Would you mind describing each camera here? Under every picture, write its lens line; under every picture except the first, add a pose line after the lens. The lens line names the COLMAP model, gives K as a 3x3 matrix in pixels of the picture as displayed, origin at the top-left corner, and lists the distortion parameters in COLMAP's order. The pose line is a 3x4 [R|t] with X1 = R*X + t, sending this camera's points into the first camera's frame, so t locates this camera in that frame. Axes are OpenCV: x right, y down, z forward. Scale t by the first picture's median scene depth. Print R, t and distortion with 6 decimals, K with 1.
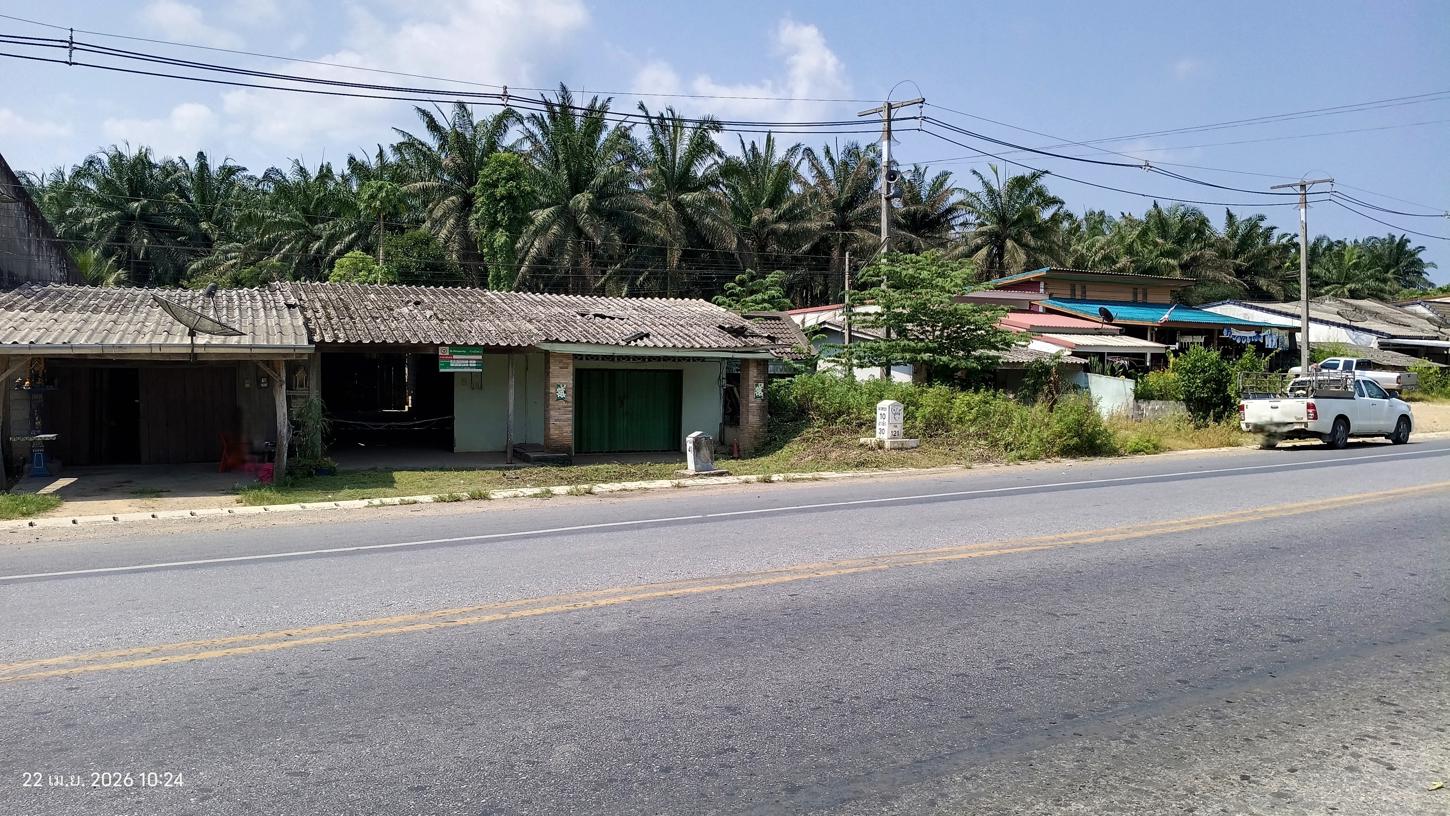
lens RADIAL K [[1070.0, 0, 734.6], [0, 1070.0, 412.1], [0, 0, 1]] dist [0.054141, -0.087151]
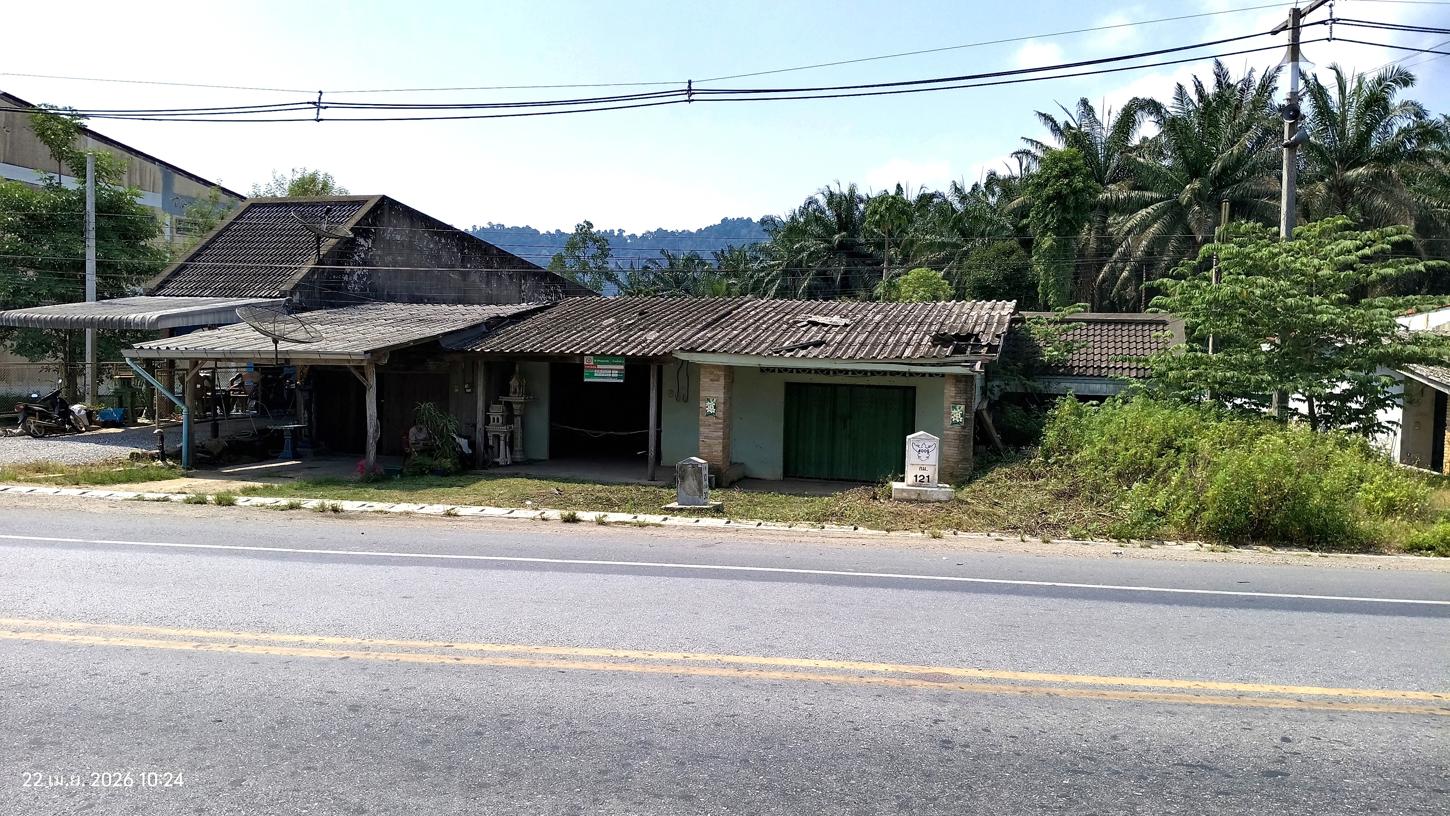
lens RADIAL K [[1070.0, 0, 732.4], [0, 1070.0, 423.6], [0, 0, 1]] dist [0.054141, -0.087151]
pose [[0.744220, 0.044773, -0.666433, 0.379873], [-0.048983, 0.998723, 0.012397, -0.013816], [0.666137, 0.023418, 0.745462, 0.280090]]
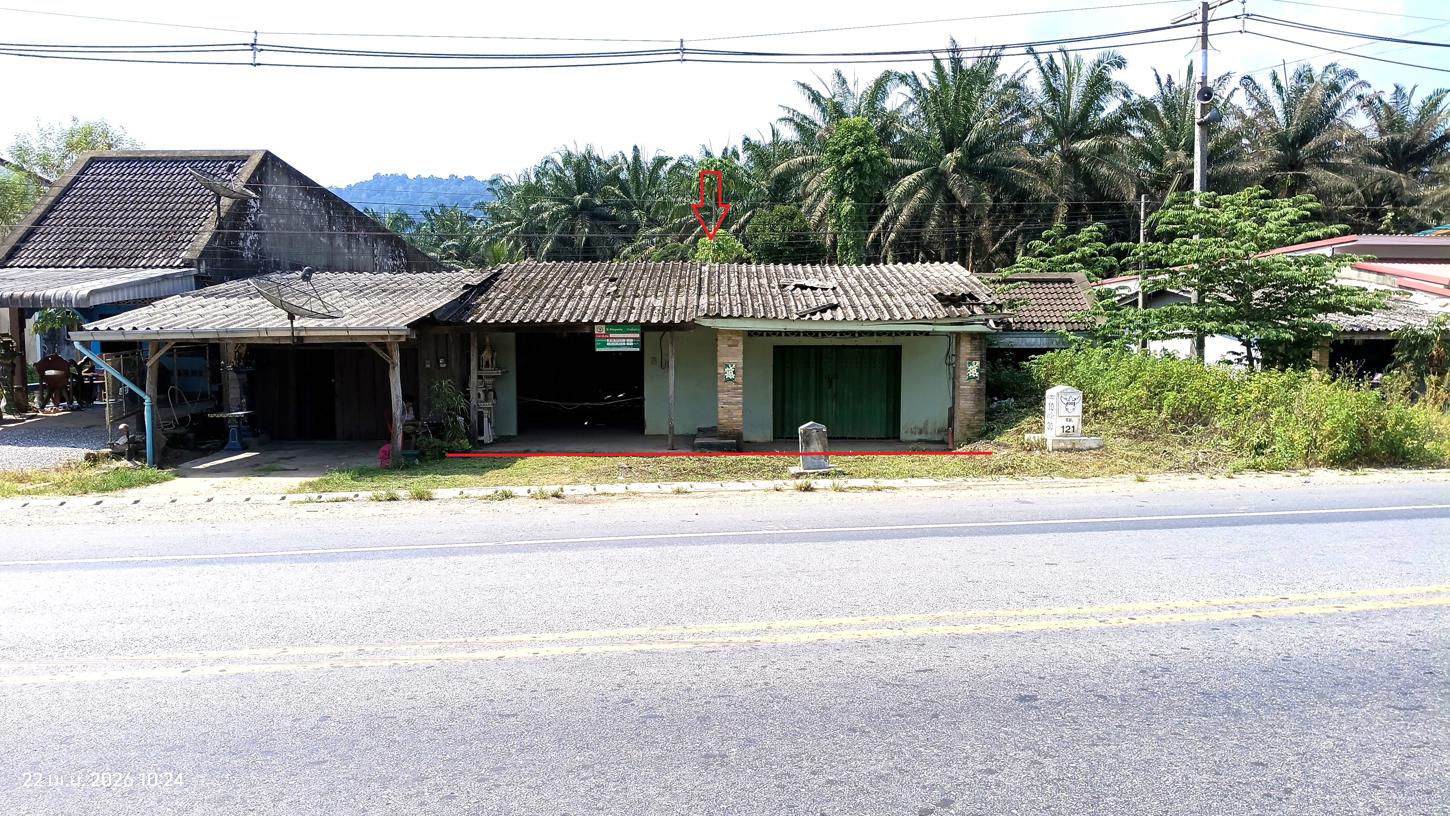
lens RADIAL K [[1070.0, 0, 729.0], [0, 1070.0, 422.3], [0, 0, 1]] dist [0.054141, -0.087151]
pose [[0.907271, 0.022274, -0.419955, 0.182183], [-0.006970, 0.999256, 0.037940, -0.008932], [0.420488, -0.031495, 0.906751, 0.146527]]
